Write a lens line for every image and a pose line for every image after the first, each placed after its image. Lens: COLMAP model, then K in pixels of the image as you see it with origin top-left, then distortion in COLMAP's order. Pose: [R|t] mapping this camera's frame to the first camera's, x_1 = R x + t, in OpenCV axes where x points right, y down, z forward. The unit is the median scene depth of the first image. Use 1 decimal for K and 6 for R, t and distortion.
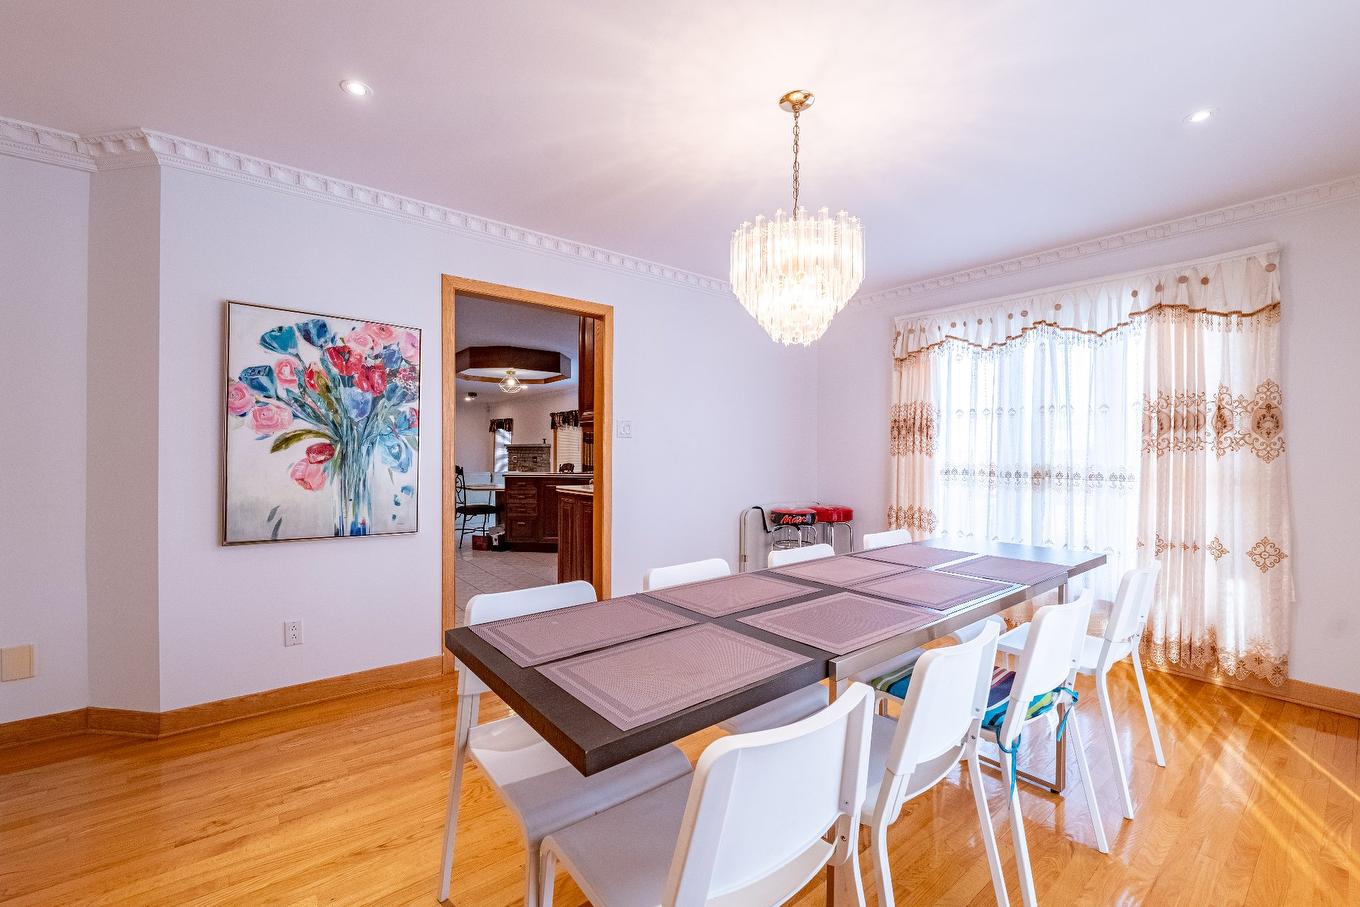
lens RADIAL K [[554.3, 0, 677.5], [0, 554.3, 457.5], [0, 0, 1]] dist [-0.009229, -0.000453]
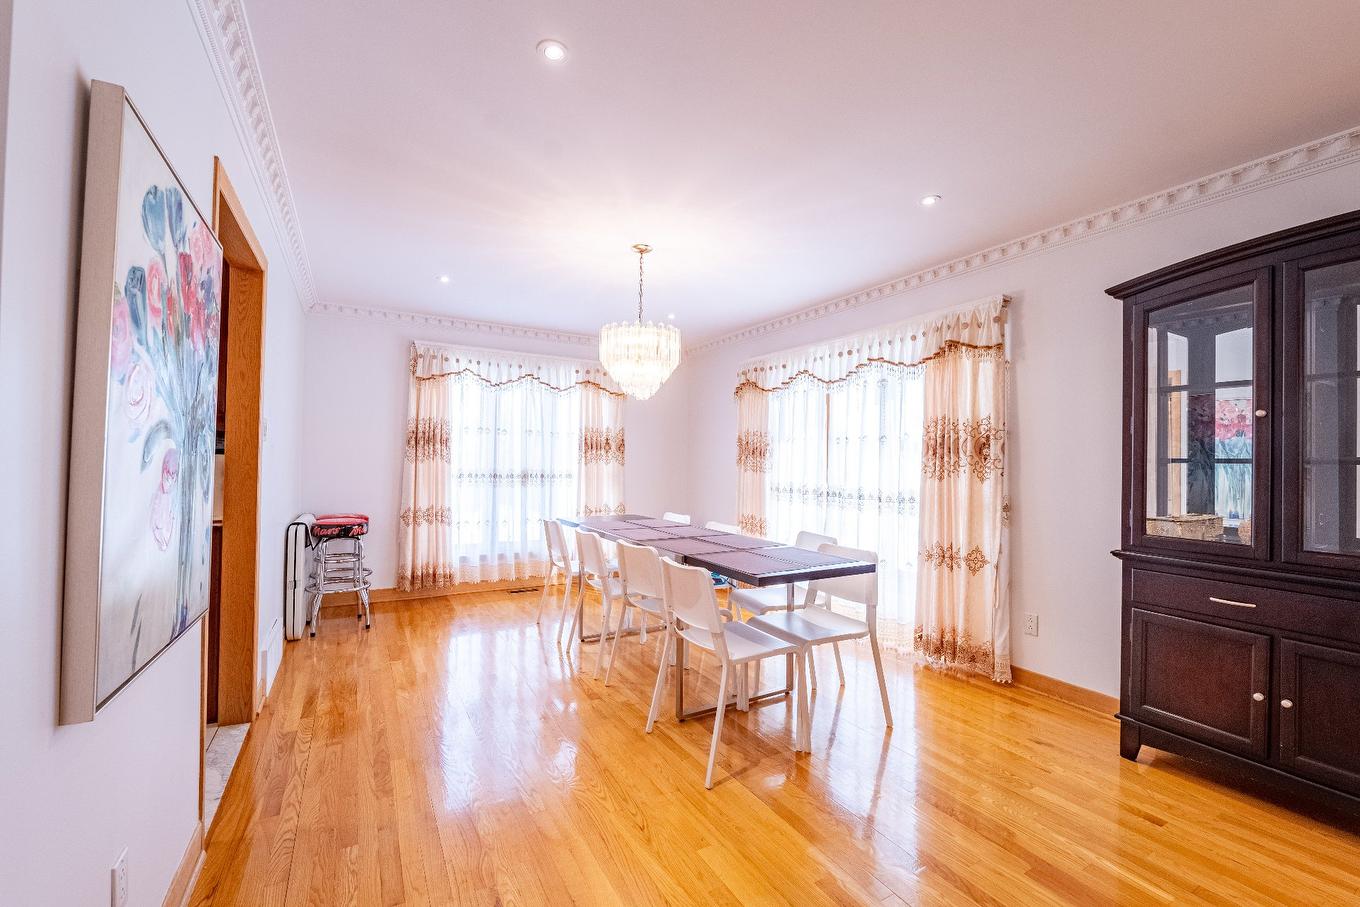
lens RADIAL K [[554.3, 0, 672.6], [0, 554.3, 459.1], [0, 0, 1]] dist [-0.009229, -0.000453]
pose [[0.156204, 0.002208, 0.987722, -0.661985], [-0.004292, 0.999990, -0.001557, -0.011672], [-0.987715, -0.003997, 0.156212, 0.313940]]
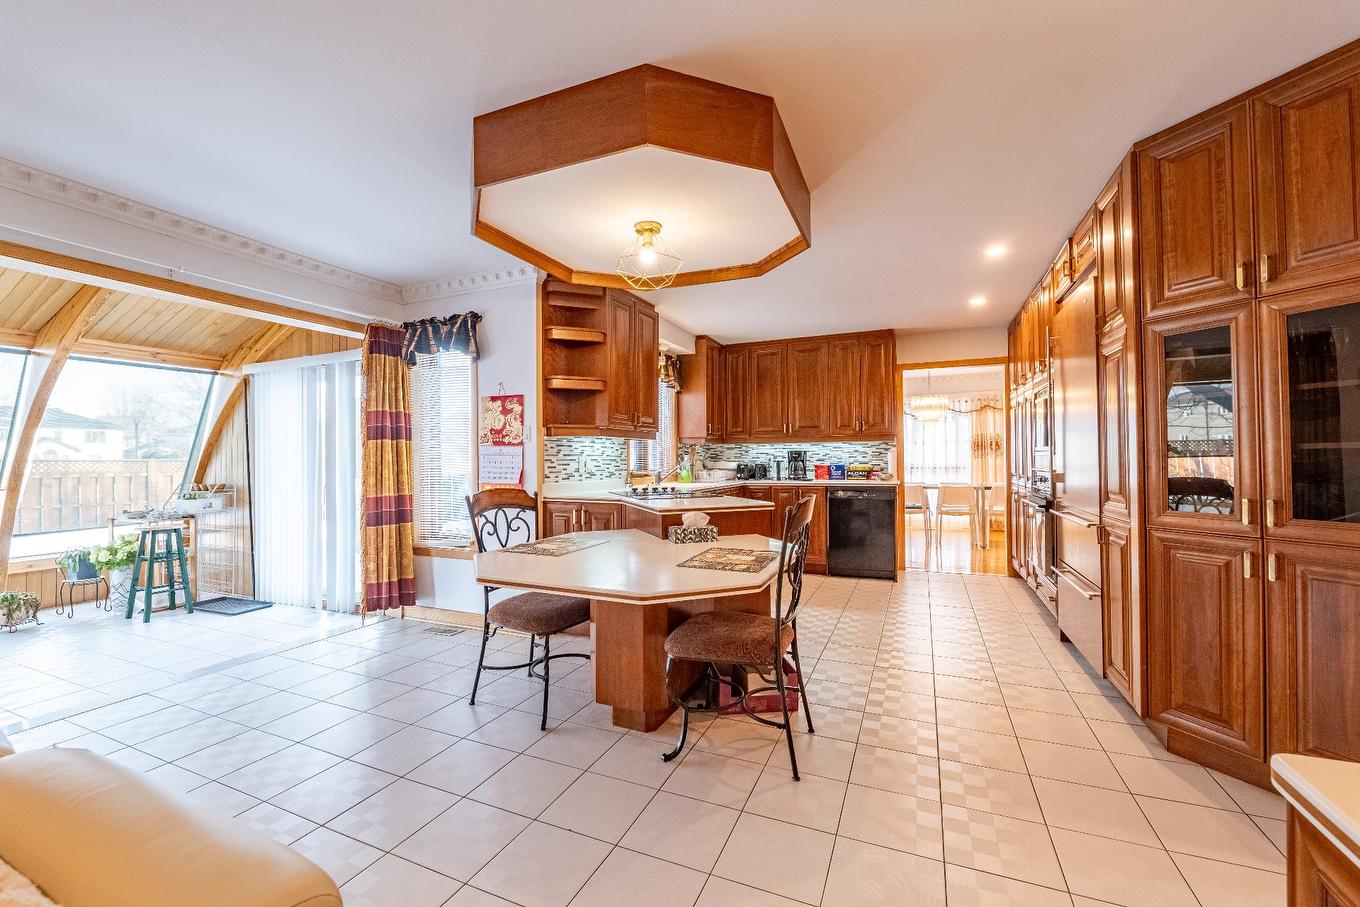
lens RADIAL K [[554.3, 0, 680.5], [0, 554.3, 457.4], [0, 0, 1]] dist [-0.009229, -0.000453]
pose [[-0.470282, 0.006833, 0.882490, -1.112742], [0.018920, 0.999818, 0.002341, -0.016660], [-0.882313, 0.017798, -0.470326, 2.105171]]
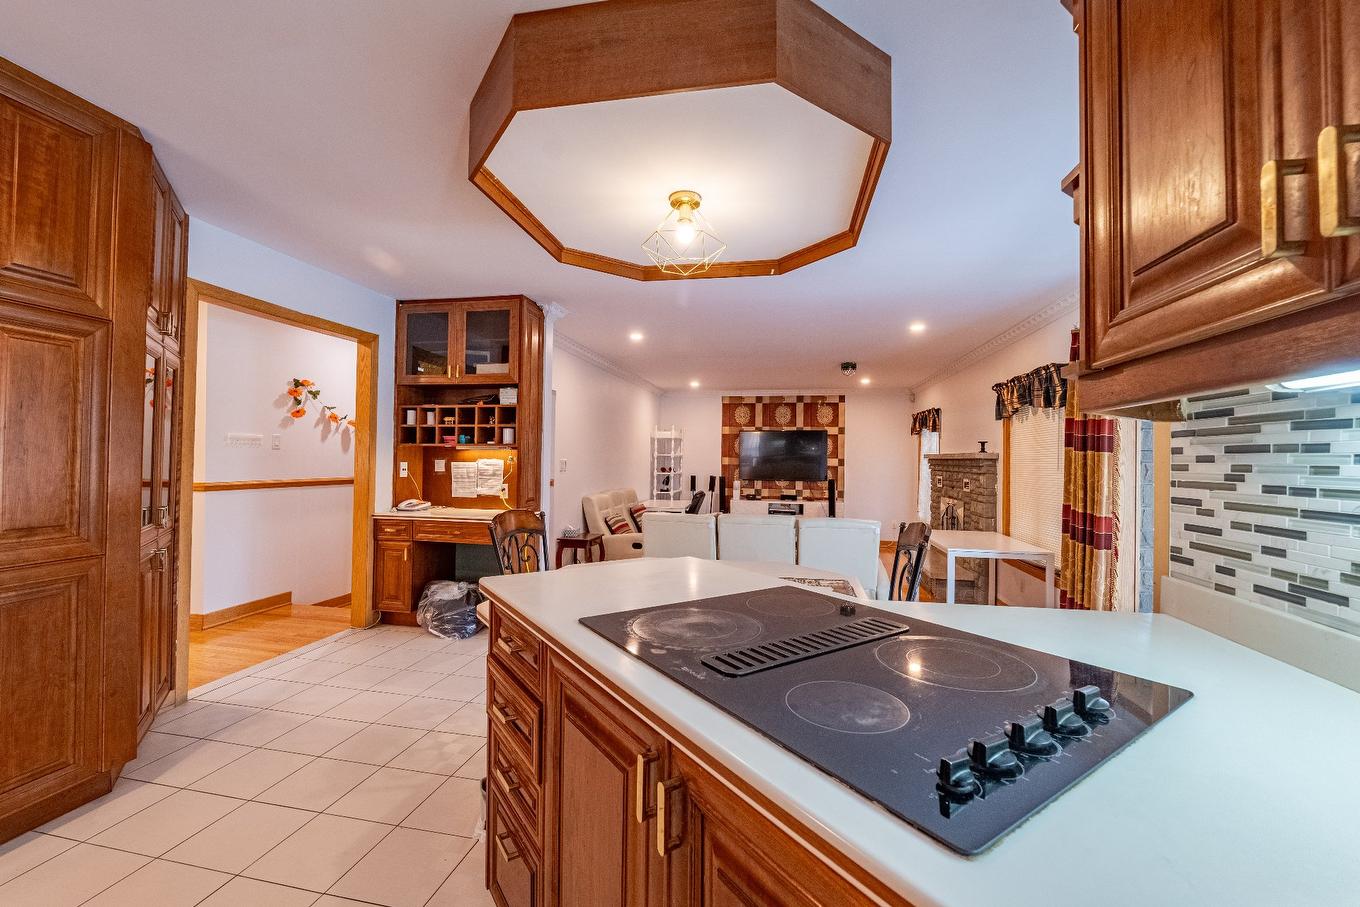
lens RADIAL K [[554.3, 0, 674.3], [0, 554.3, 455.9], [0, 0, 1]] dist [-0.009229, -0.000453]
pose [[0.637349, -0.000727, -0.770575, -0.142159], [-0.019349, 0.999669, -0.016947, -0.027769], [0.770332, 0.025711, 0.637125, 1.495158]]
